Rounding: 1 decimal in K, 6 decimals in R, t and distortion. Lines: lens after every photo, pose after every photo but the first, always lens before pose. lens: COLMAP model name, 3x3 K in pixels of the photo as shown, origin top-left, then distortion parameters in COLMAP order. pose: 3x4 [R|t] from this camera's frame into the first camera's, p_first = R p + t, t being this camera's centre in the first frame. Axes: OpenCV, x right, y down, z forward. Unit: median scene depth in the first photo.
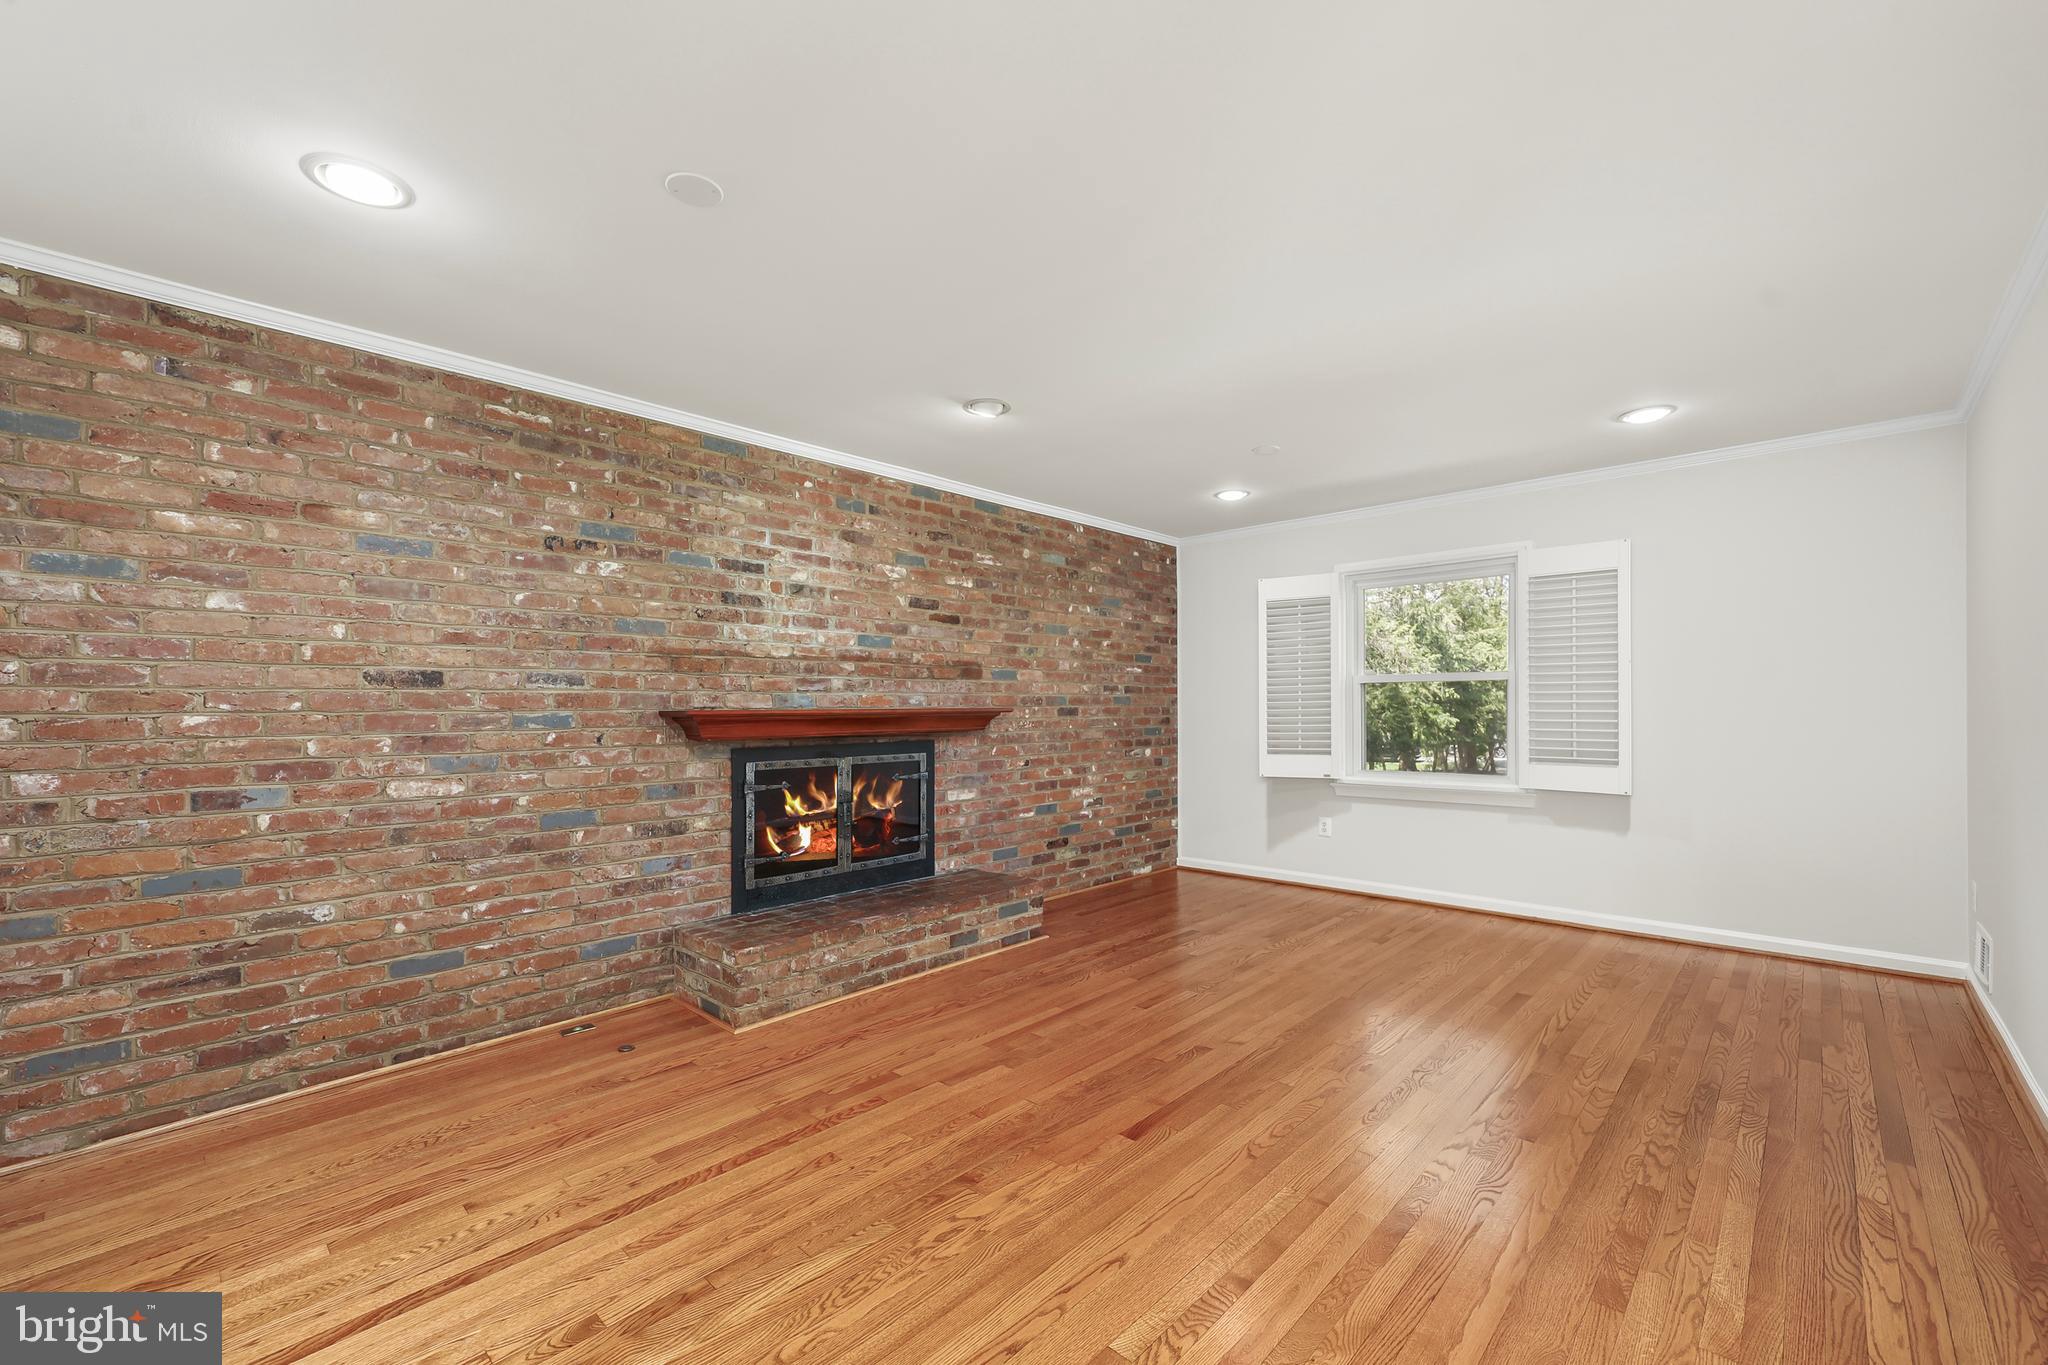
lens RADIAL K [[837.8, 0, 1034.1], [0, 837.8, 690.5], [0, 0, 1]] dist [0.001396, -0.000085]
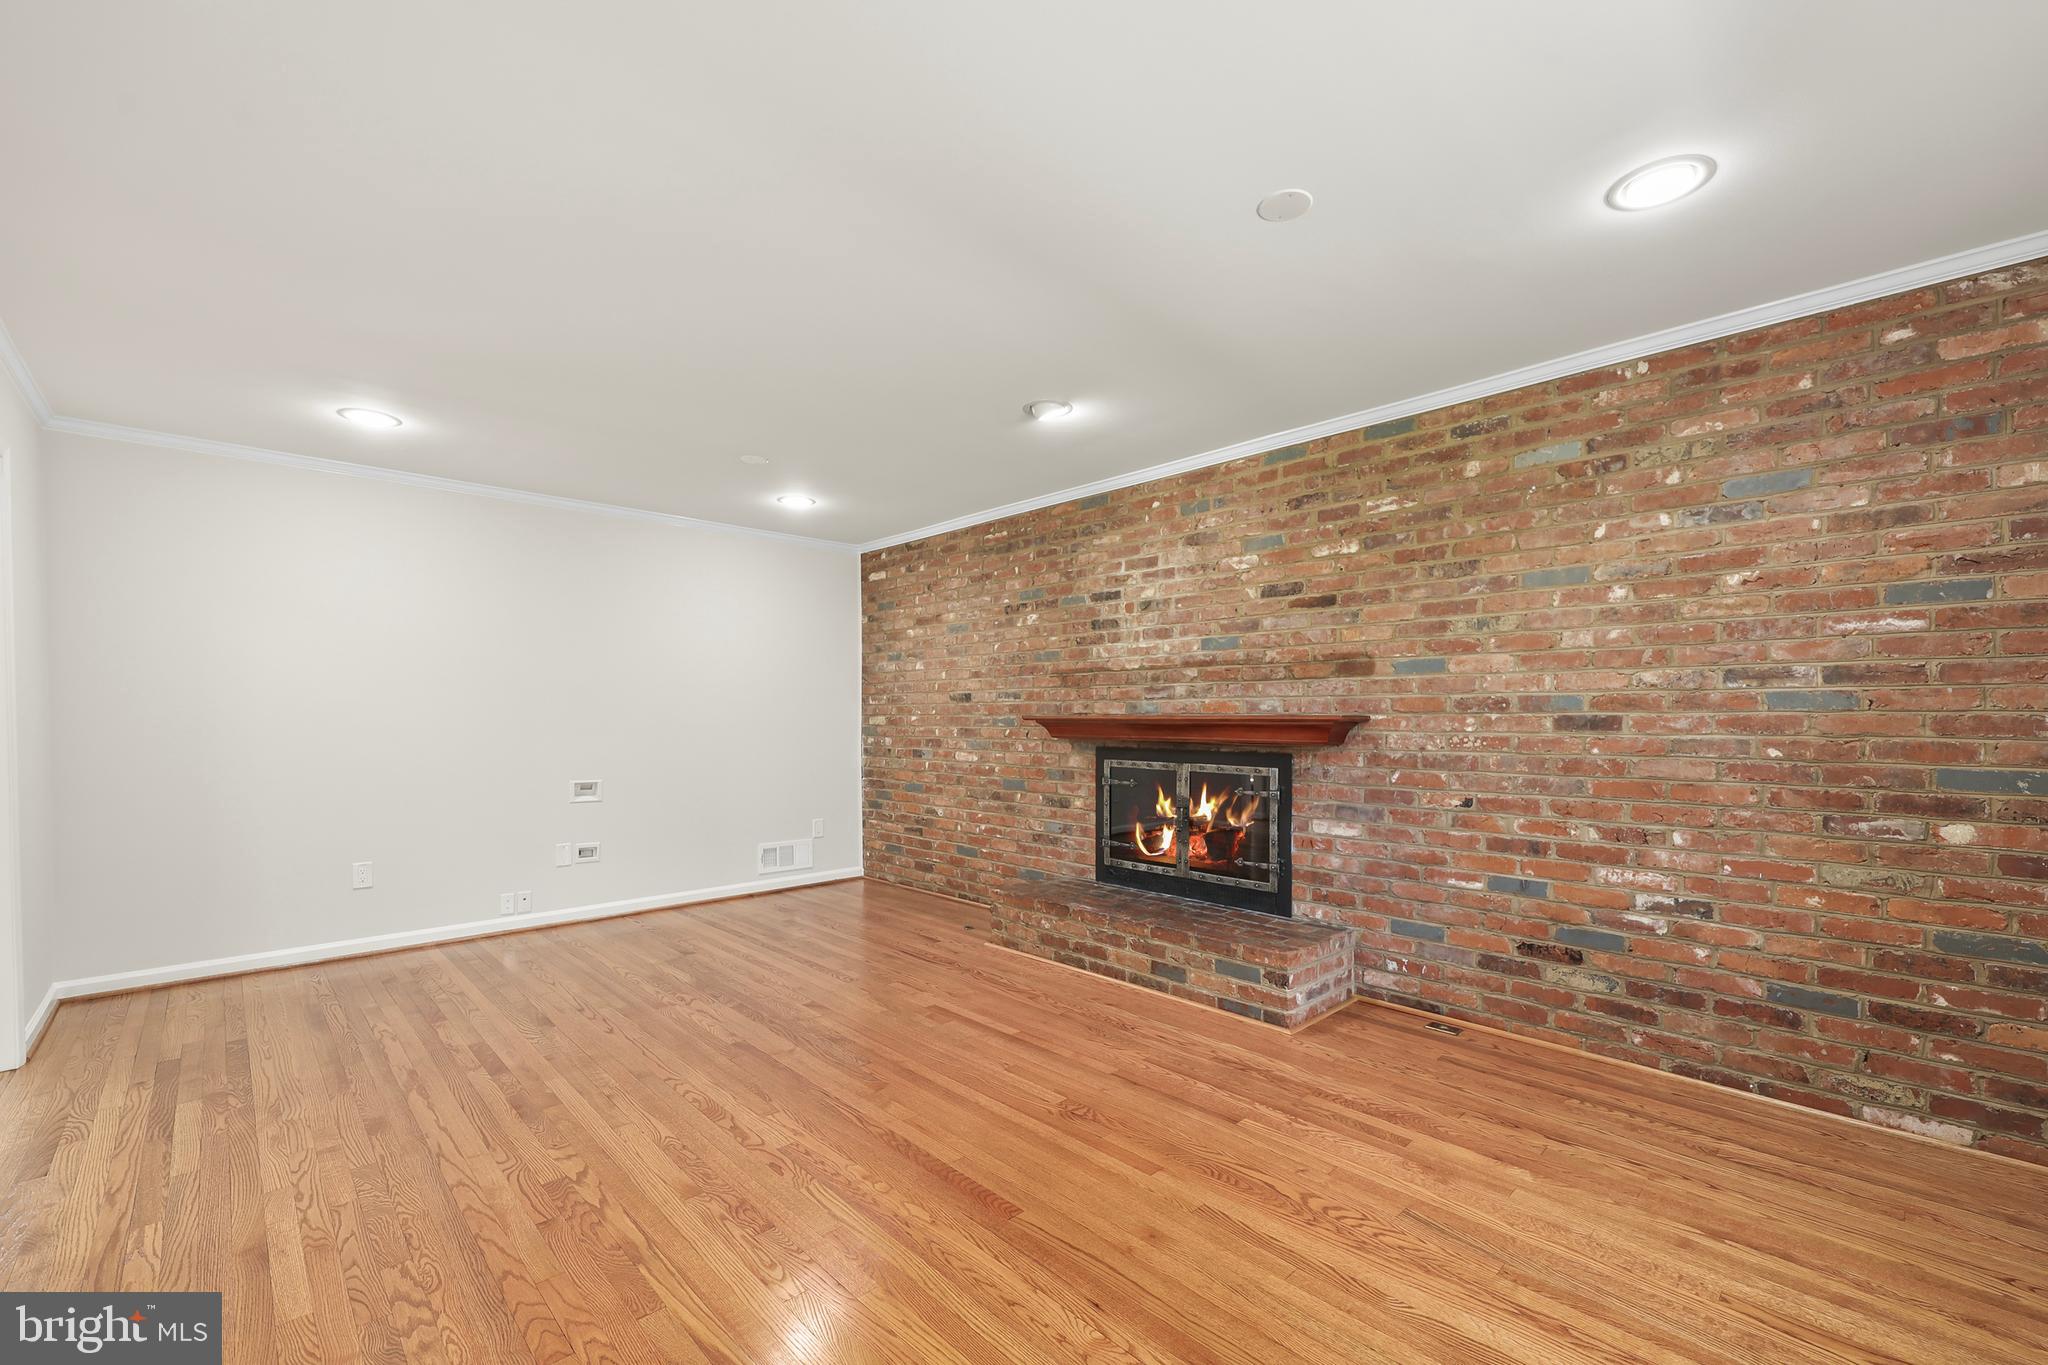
lens RADIAL K [[837.8, 0, 1018.4], [0, 837.8, 716.8], [0, 0, 1]] dist [0.001396, -0.000085]
pose [[-0.054037, 0.008812, -0.998500, 0.770010], [0.021102, 0.999748, 0.007681, 0.011577], [0.998316, -0.020655, -0.054210, 0.838381]]
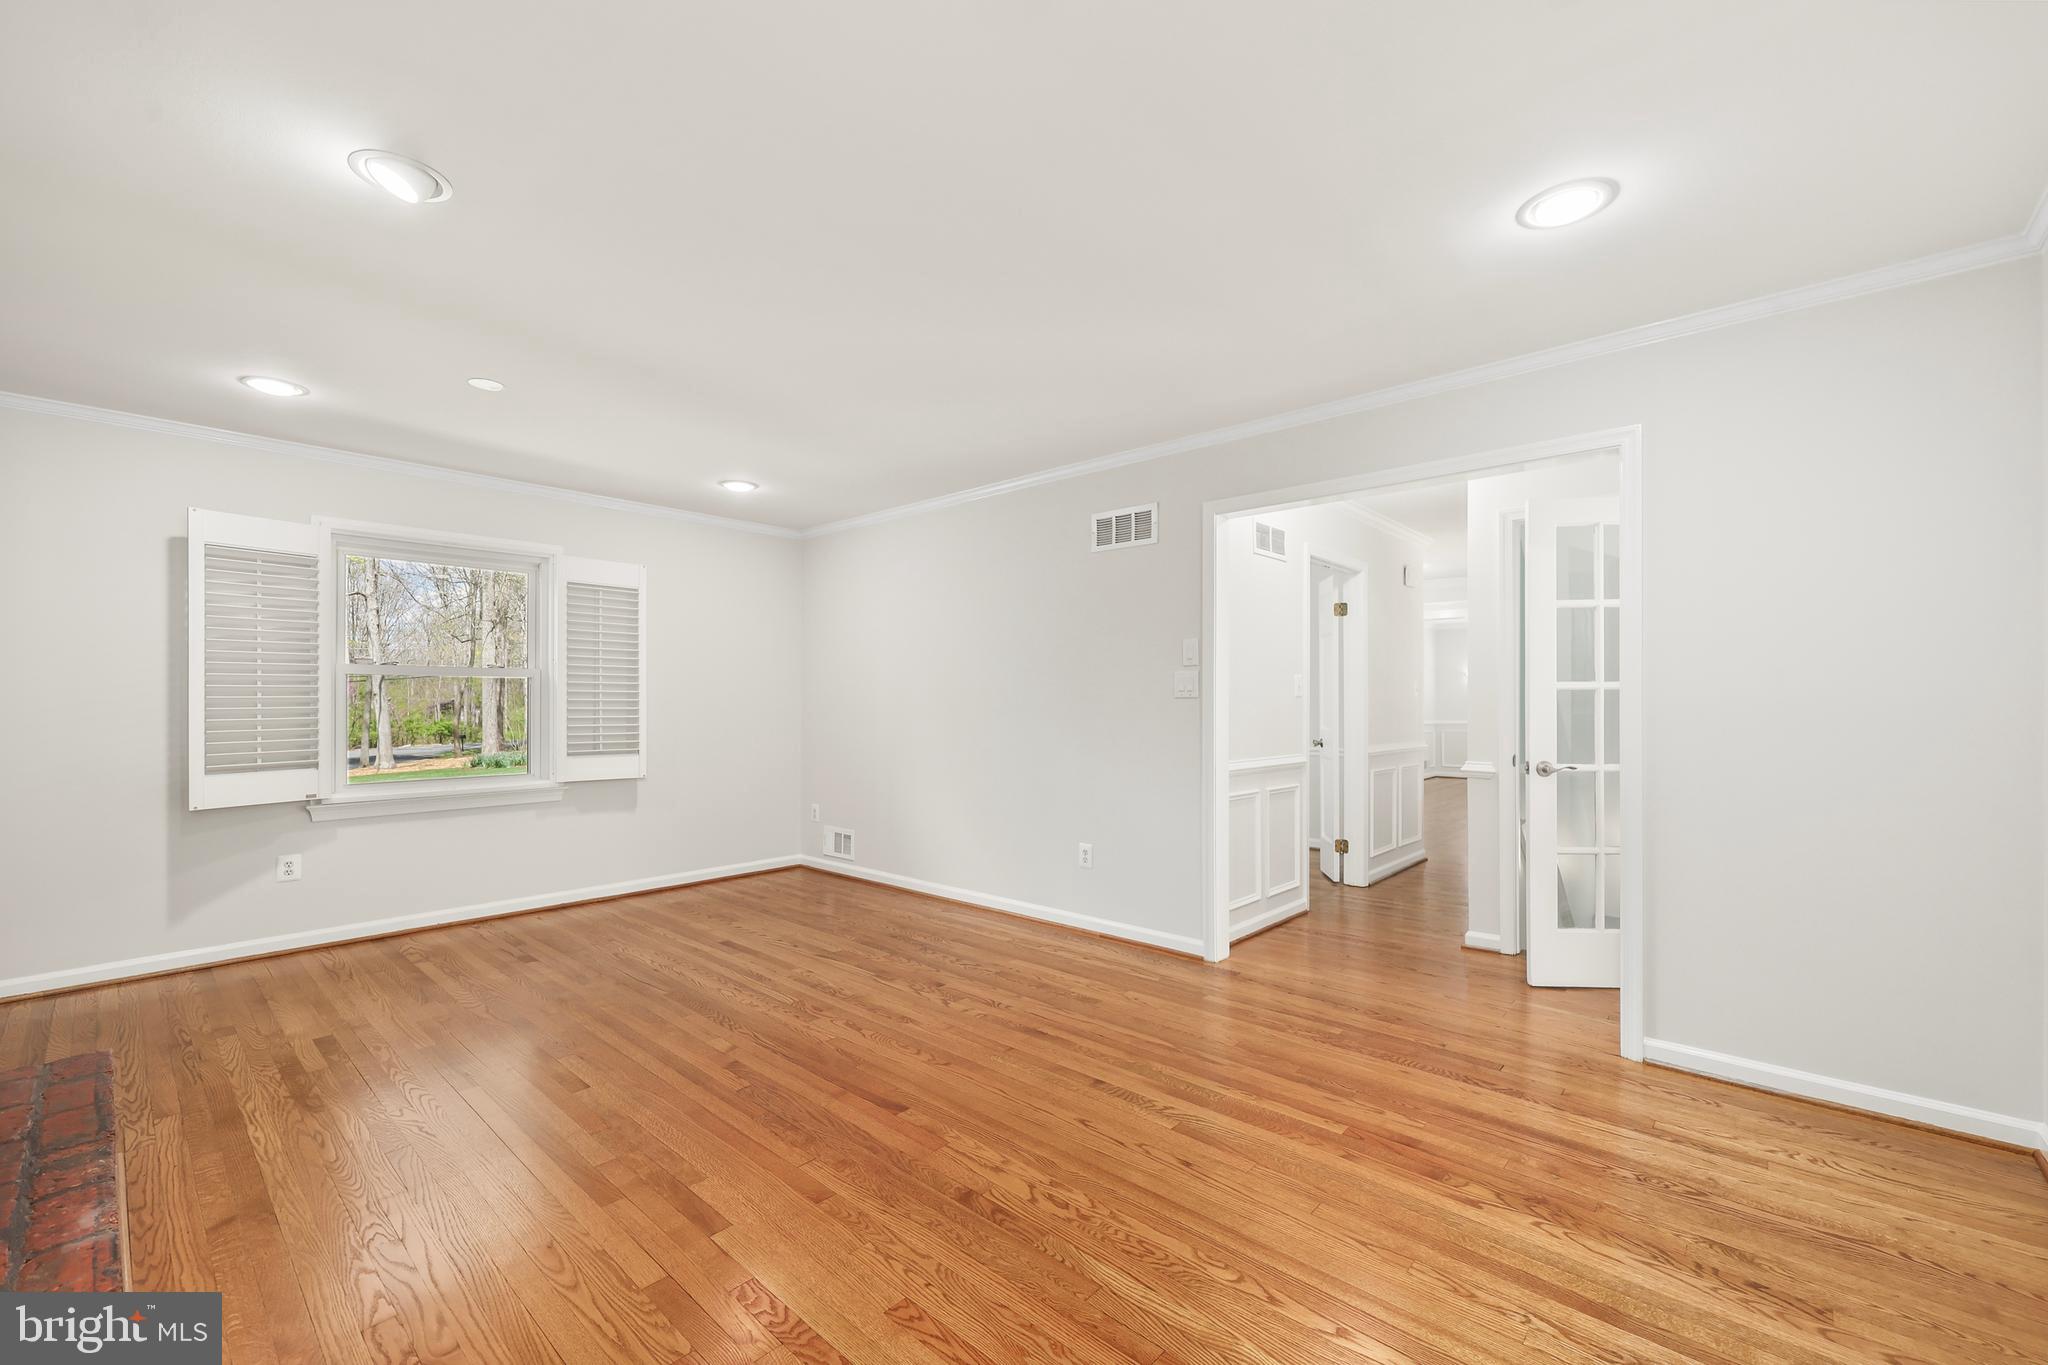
lens RADIAL K [[837.8, 0, 1032.4], [0, 837.8, 699.9], [0, 0, 1]] dist [0.001396, -0.000085]
pose [[-0.029878, 0.010961, 0.999493, -0.522867], [-0.021926, 0.999692, -0.011619, 0.014400], [-0.999313, -0.022262, -0.029629, 0.484957]]
